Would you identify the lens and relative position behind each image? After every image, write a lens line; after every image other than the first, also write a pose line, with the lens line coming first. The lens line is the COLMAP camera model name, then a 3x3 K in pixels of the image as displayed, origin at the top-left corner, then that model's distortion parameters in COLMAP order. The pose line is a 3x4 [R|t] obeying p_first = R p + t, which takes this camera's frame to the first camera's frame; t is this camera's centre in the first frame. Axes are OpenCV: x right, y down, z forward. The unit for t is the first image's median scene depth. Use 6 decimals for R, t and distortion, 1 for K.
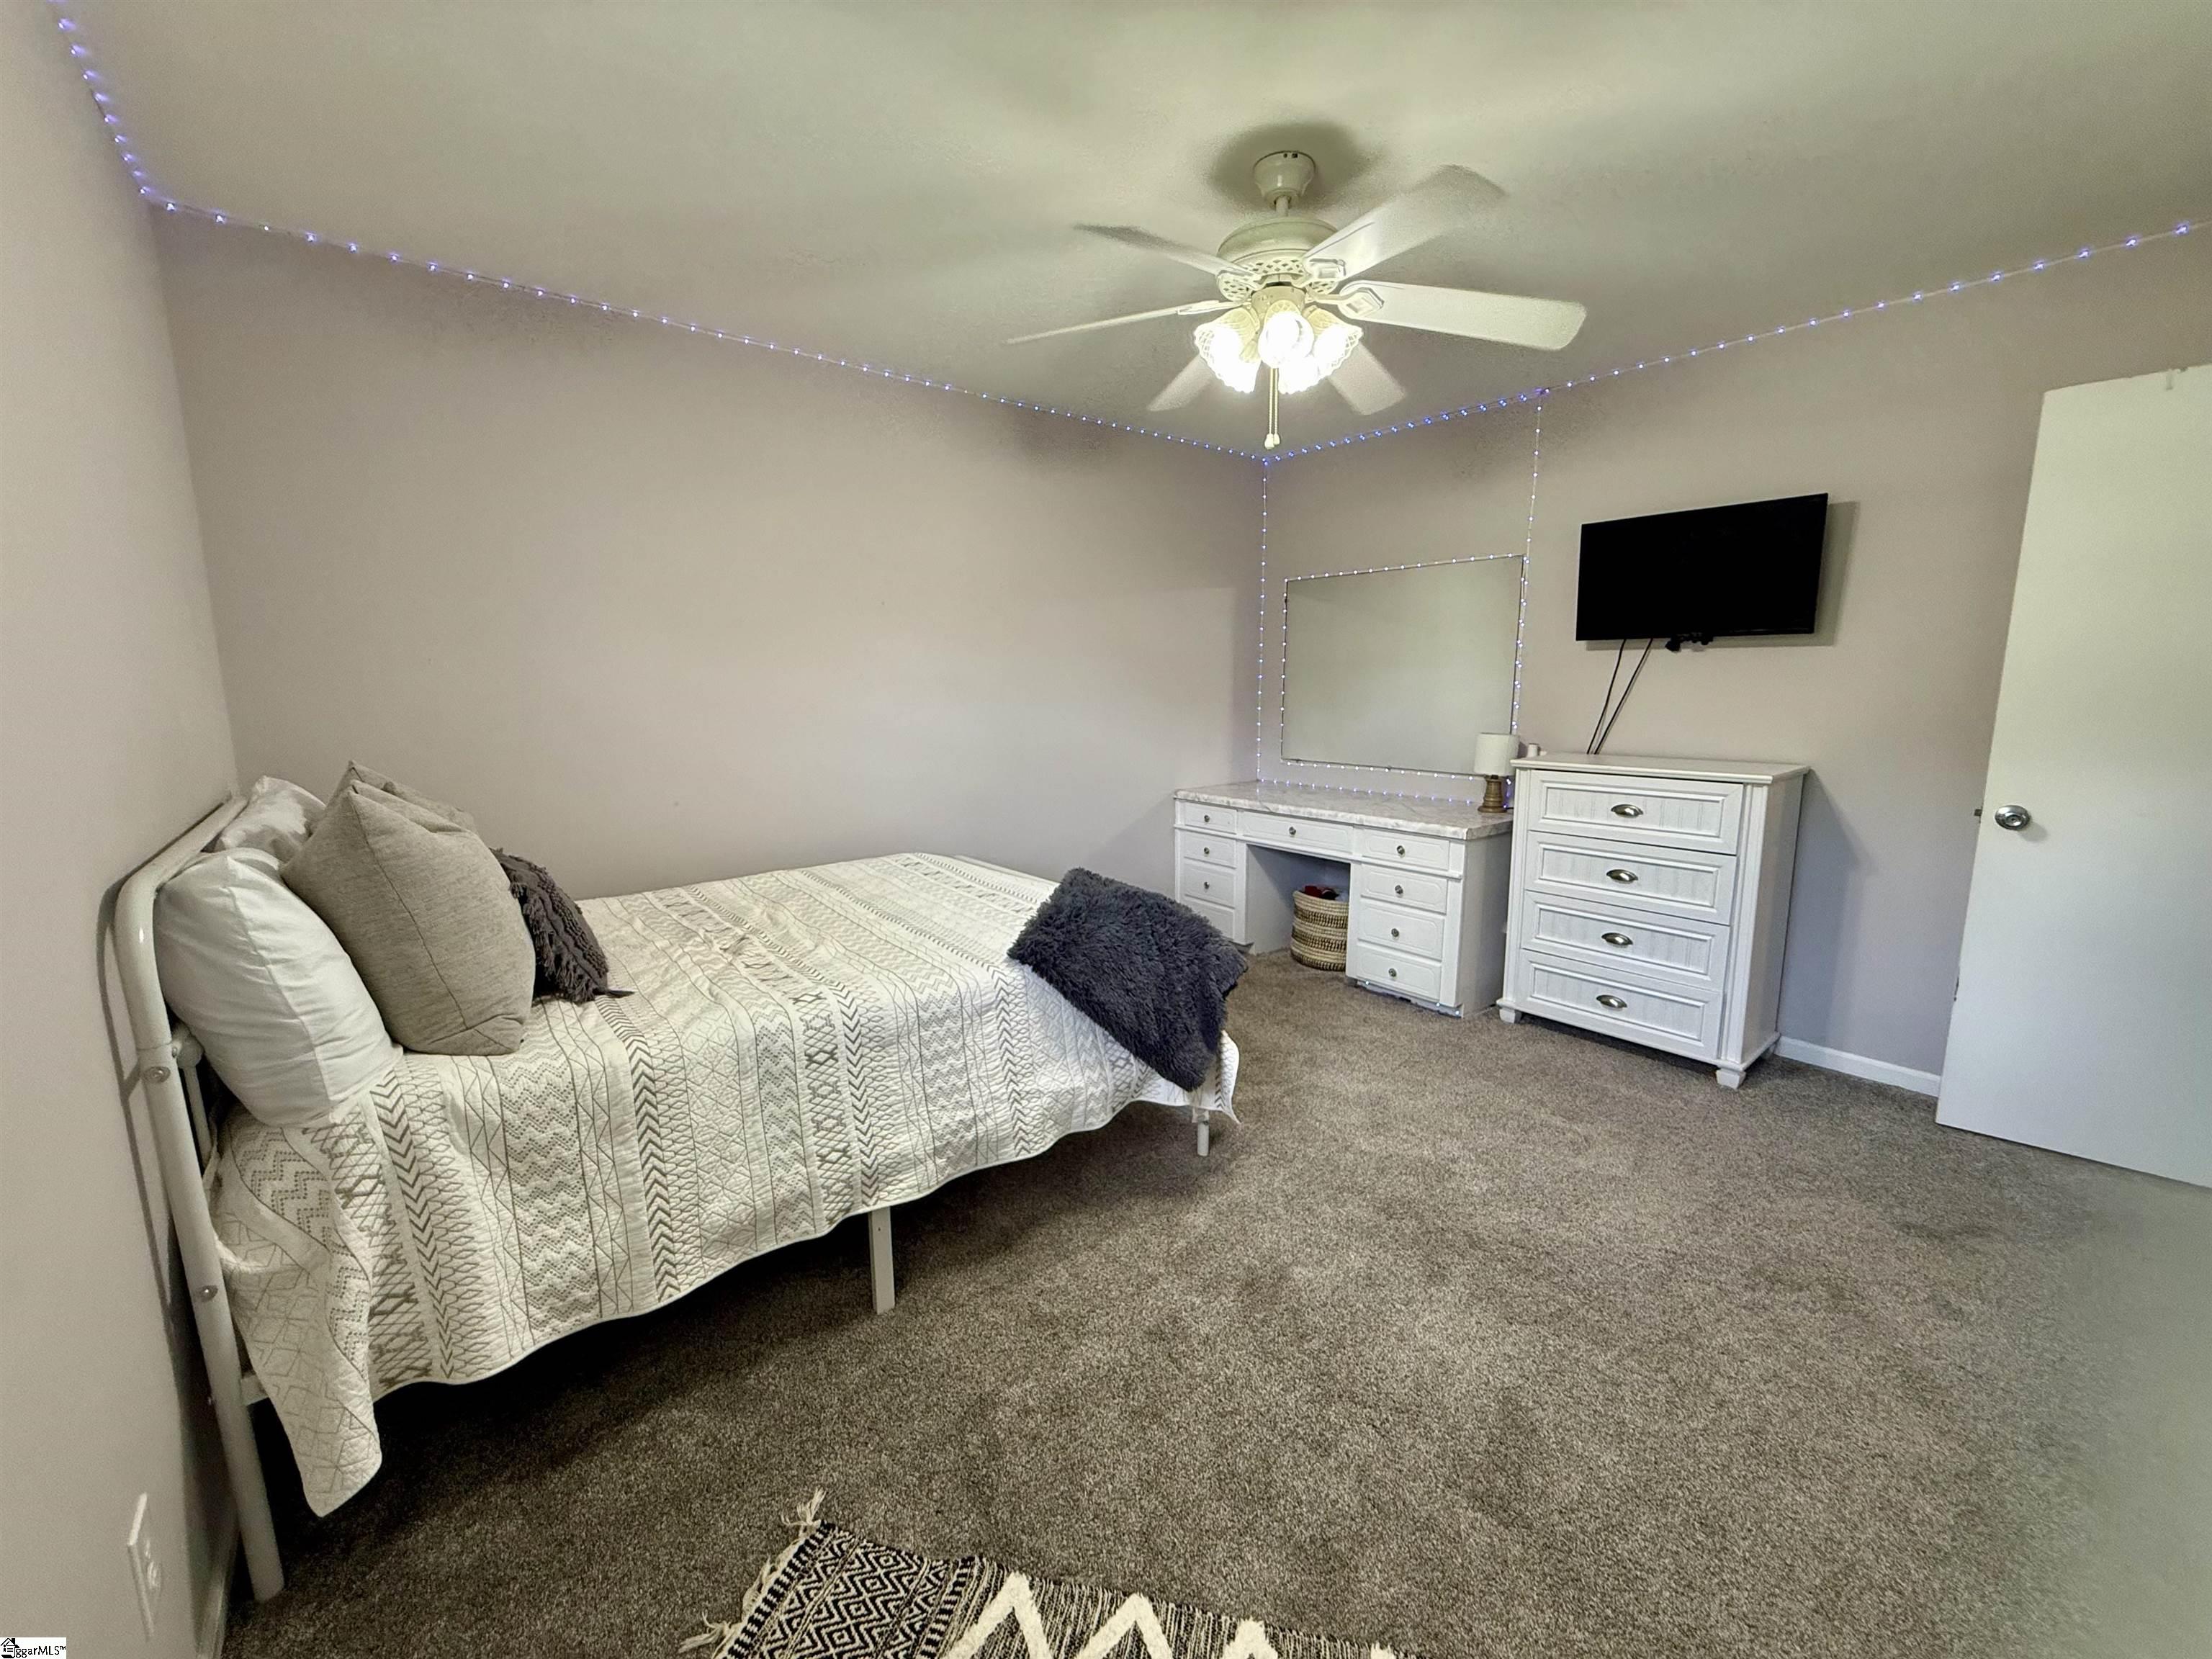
lens RADIAL K [[883.3, 0, 1107.8], [0, 883.3, 822.5], [0, 0, 1]] dist [0.000568, 0.000333]
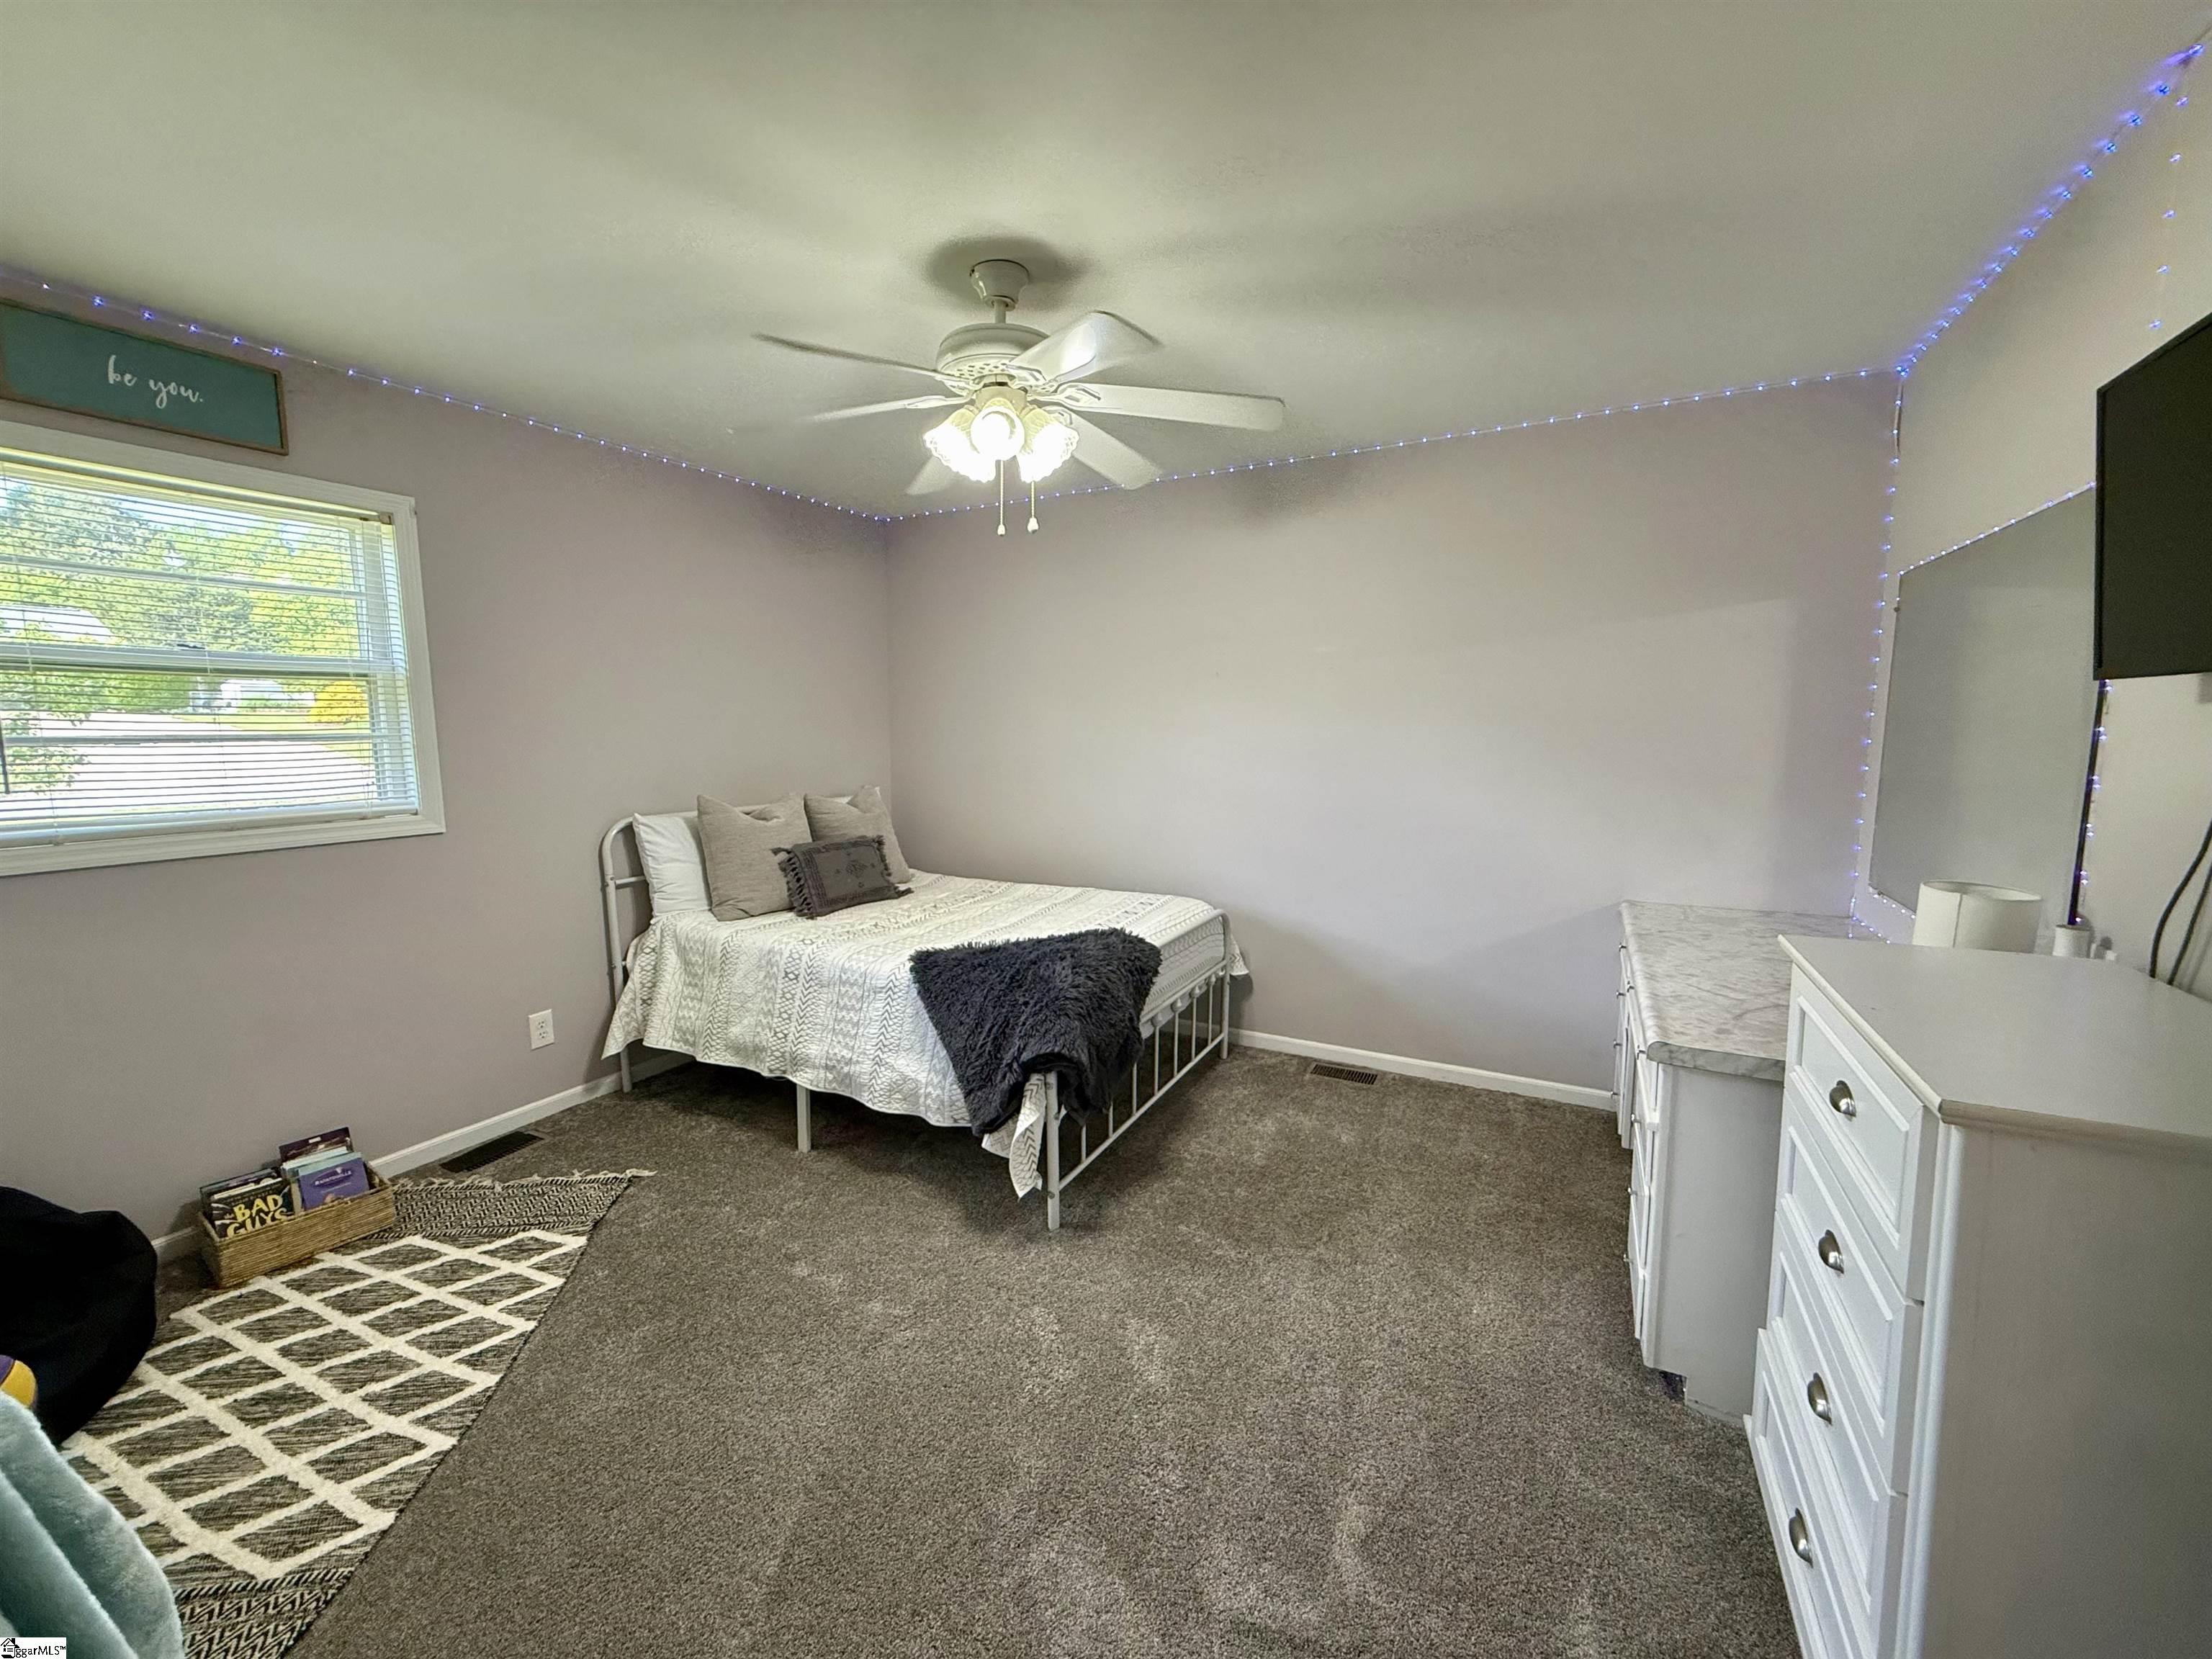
lens RADIAL K [[883.3, 0, 1105.3], [0, 883.3, 830.0], [0, 0, 1]] dist [0.000568, 0.000333]
pose [[0.381809, 0.117158, -0.916786, 1.347583], [-0.142193, 0.987570, 0.066985, -0.194458], [0.913238, 0.104785, 0.393722, 0.829075]]
